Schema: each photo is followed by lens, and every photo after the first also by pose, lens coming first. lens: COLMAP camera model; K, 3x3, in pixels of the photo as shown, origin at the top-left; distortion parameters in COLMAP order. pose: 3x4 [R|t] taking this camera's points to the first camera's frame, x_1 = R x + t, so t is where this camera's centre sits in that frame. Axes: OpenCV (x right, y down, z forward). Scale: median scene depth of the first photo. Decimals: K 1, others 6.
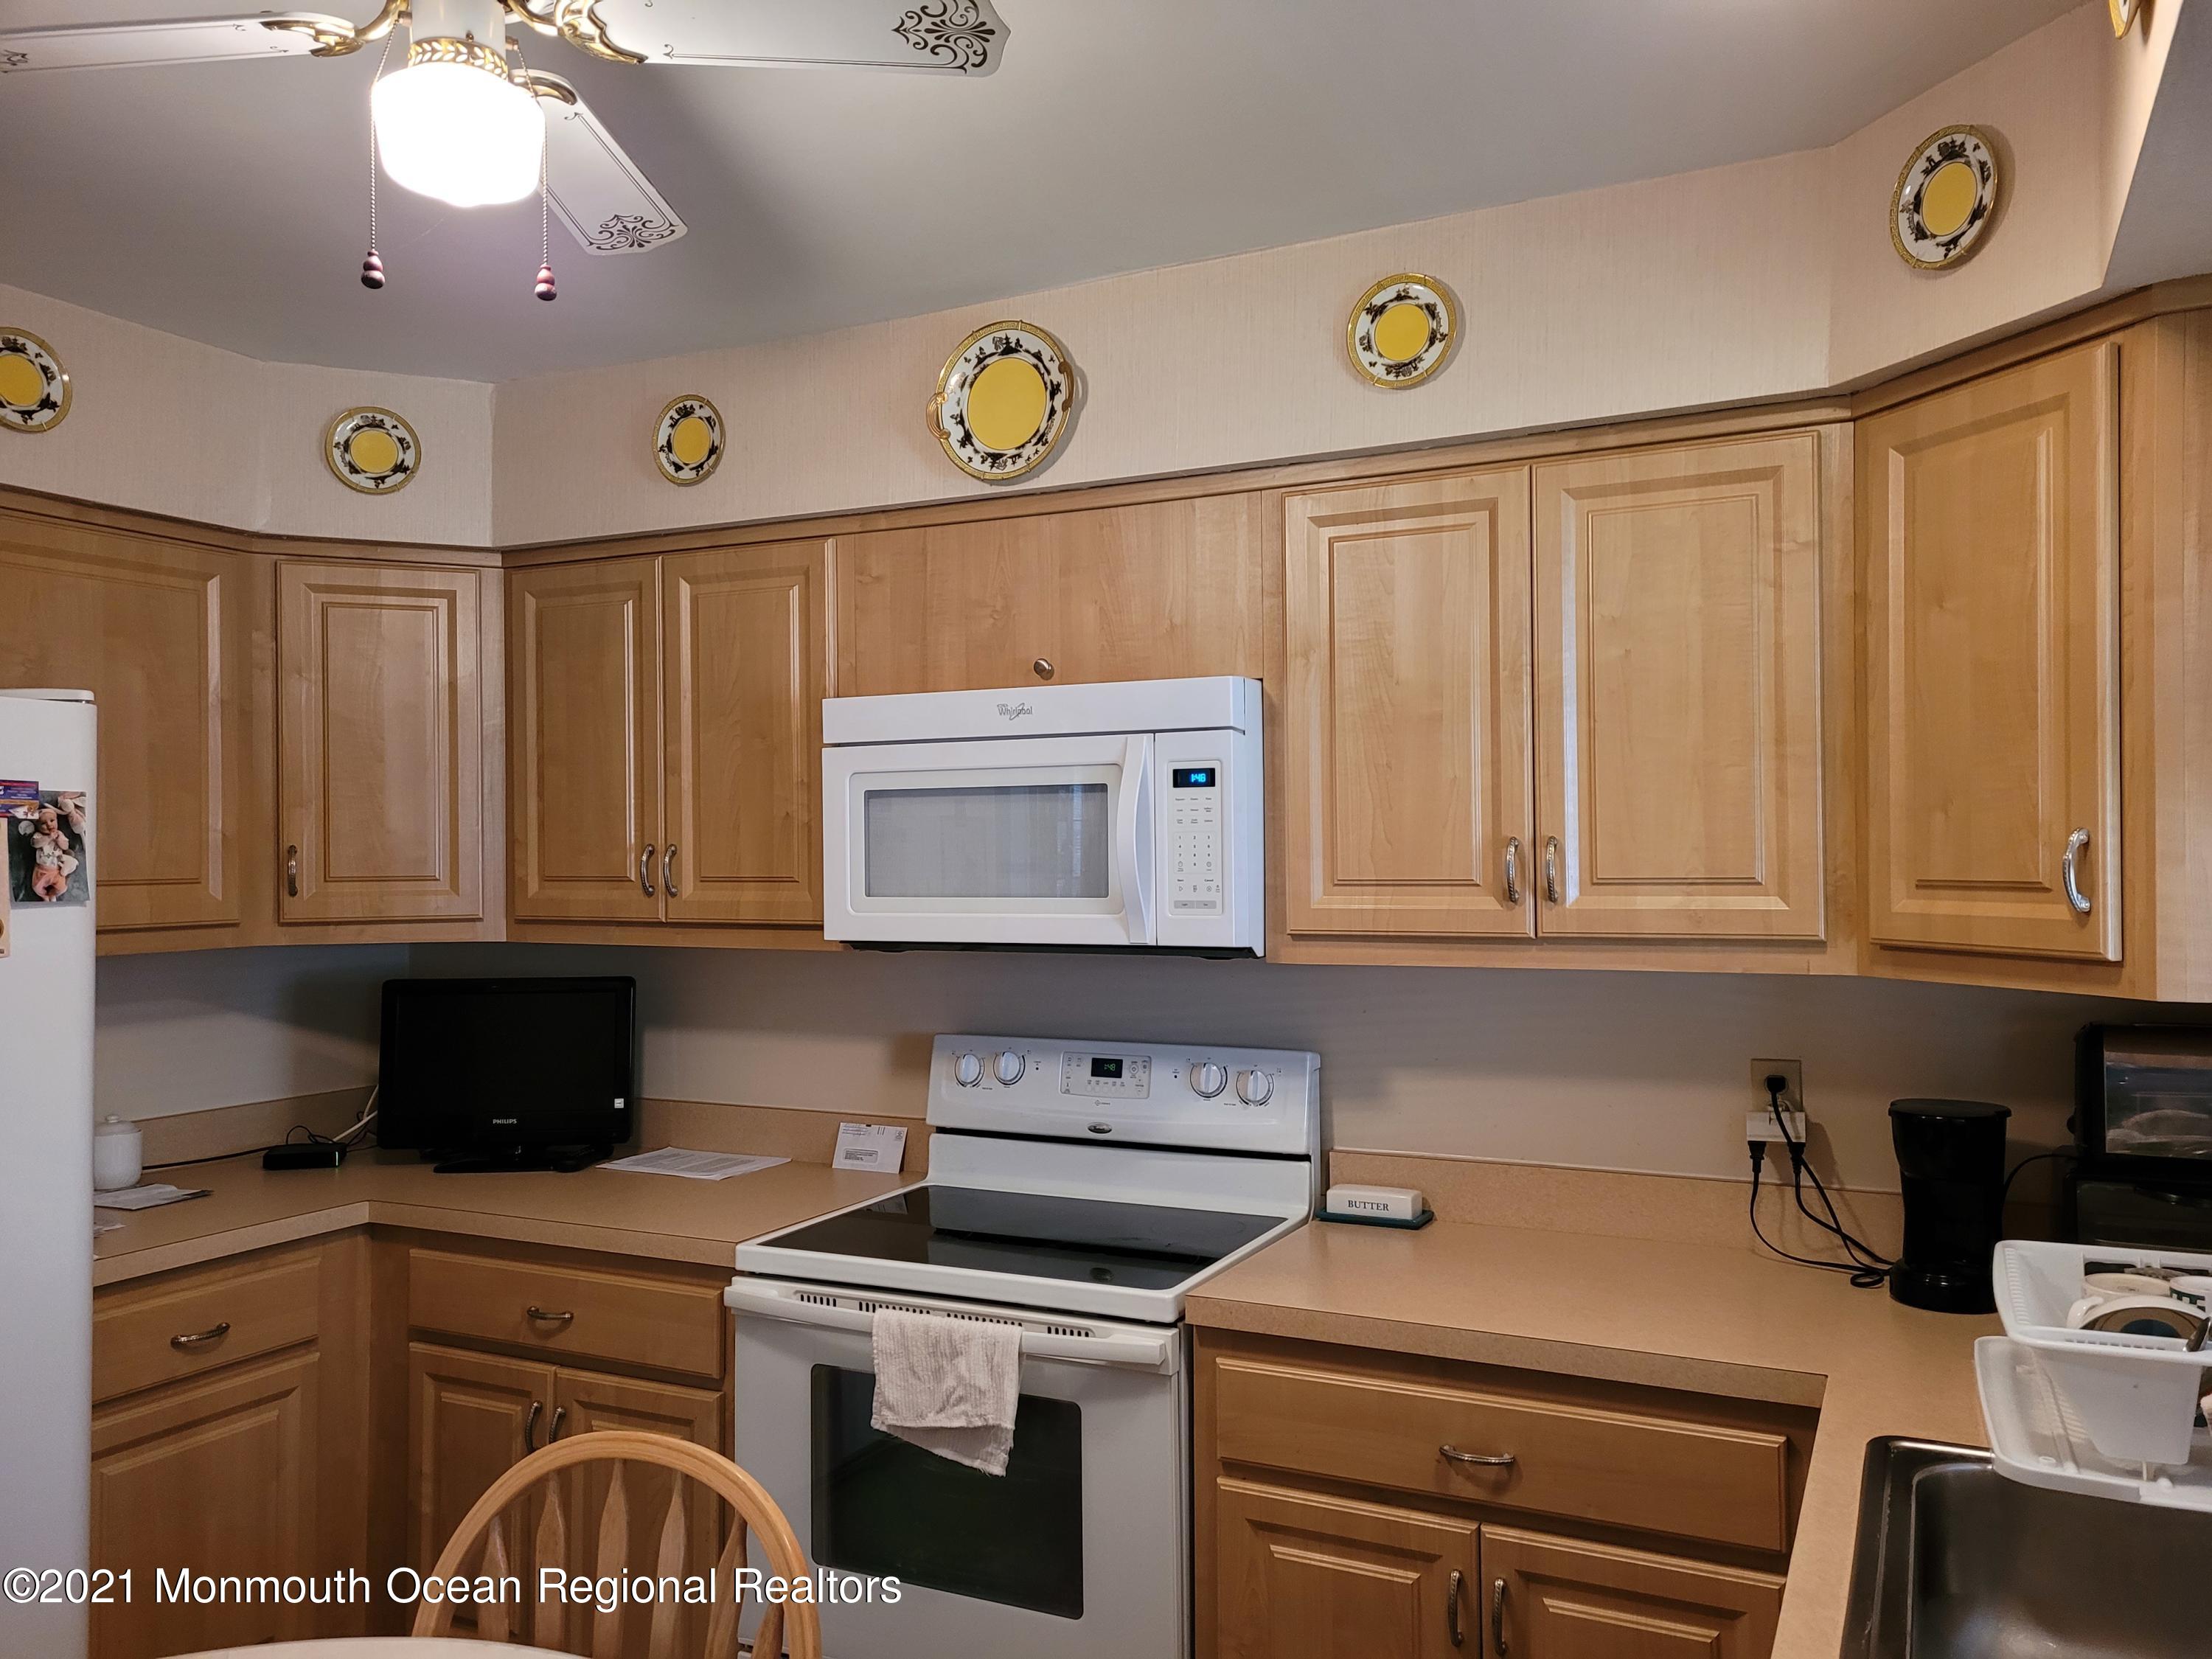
lens RADIAL K [[1651.0, 0, 1125.6], [0, 1651.0, 842.2], [0, 0, 1]] dist [0.061133, -0.045776]
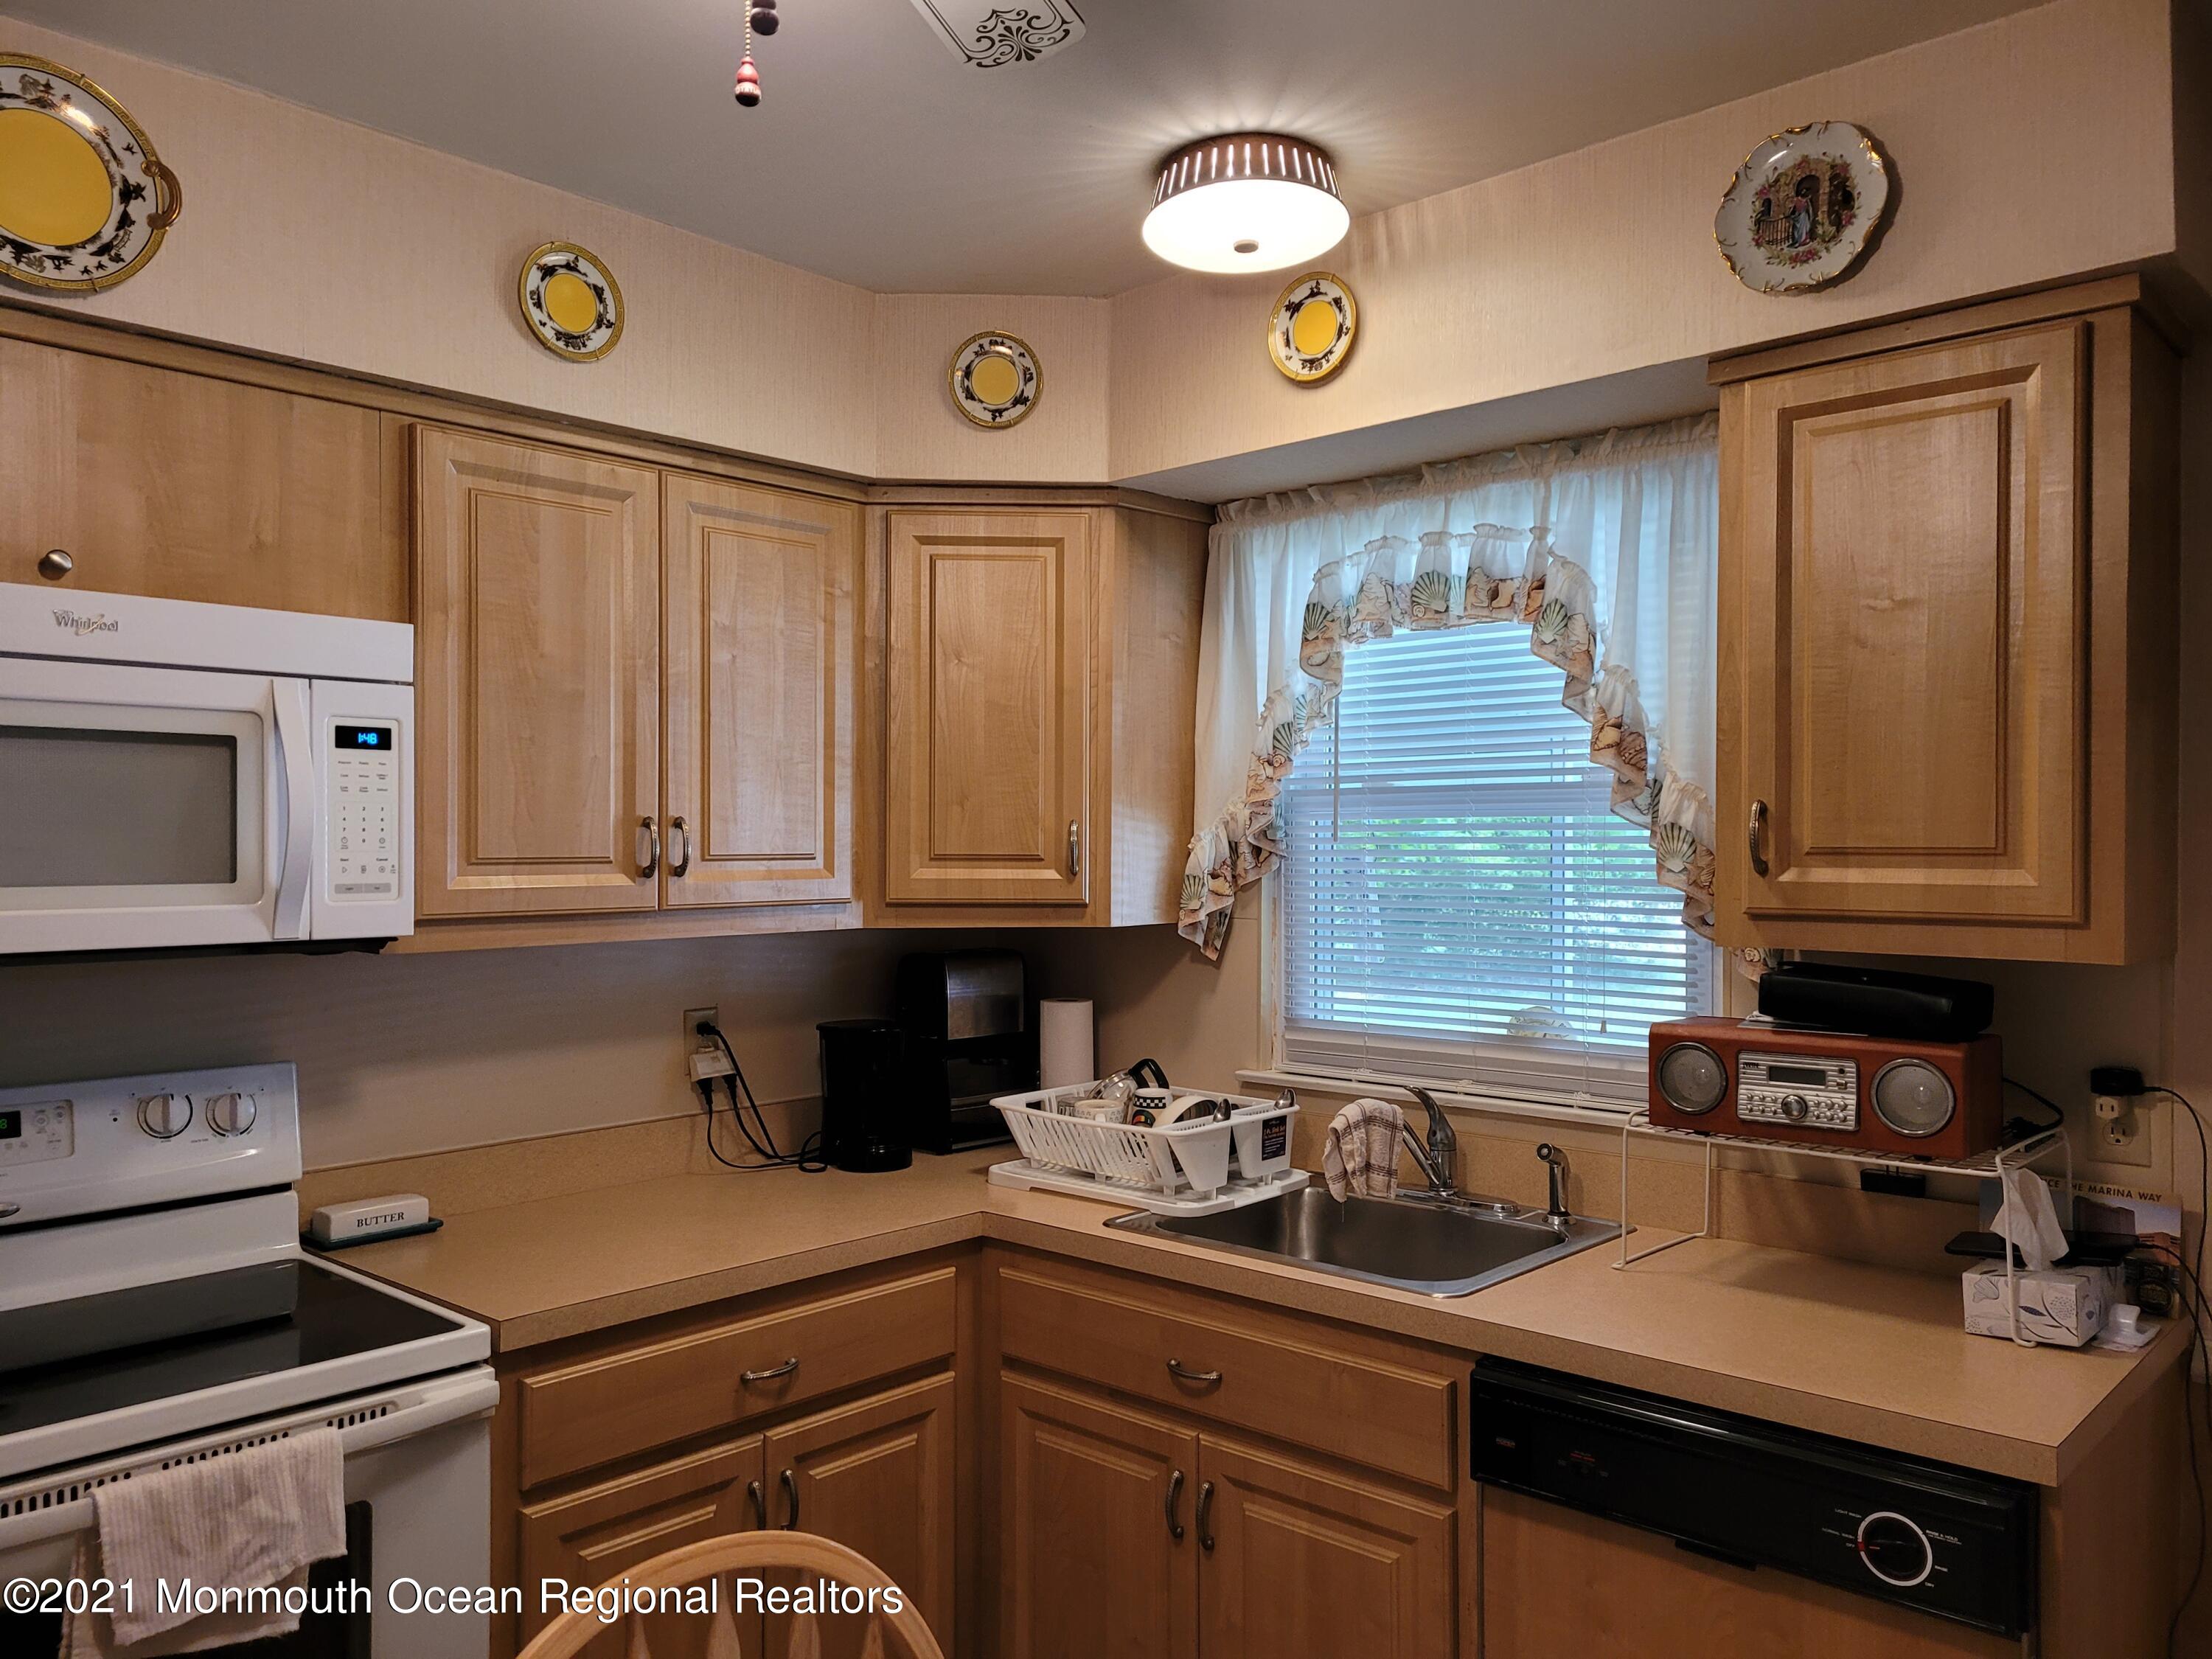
lens RADIAL K [[1651.0, 0, 1109.1], [0, 1651.0, 844.9], [0, 0, 1]] dist [0.061133, -0.045776]
pose [[0.287456, 0.004767, 0.957782, -0.634536], [-0.012258, 0.999924, -0.001298, 0.011603], [-0.957715, -0.011367, 0.287493, 0.372301]]
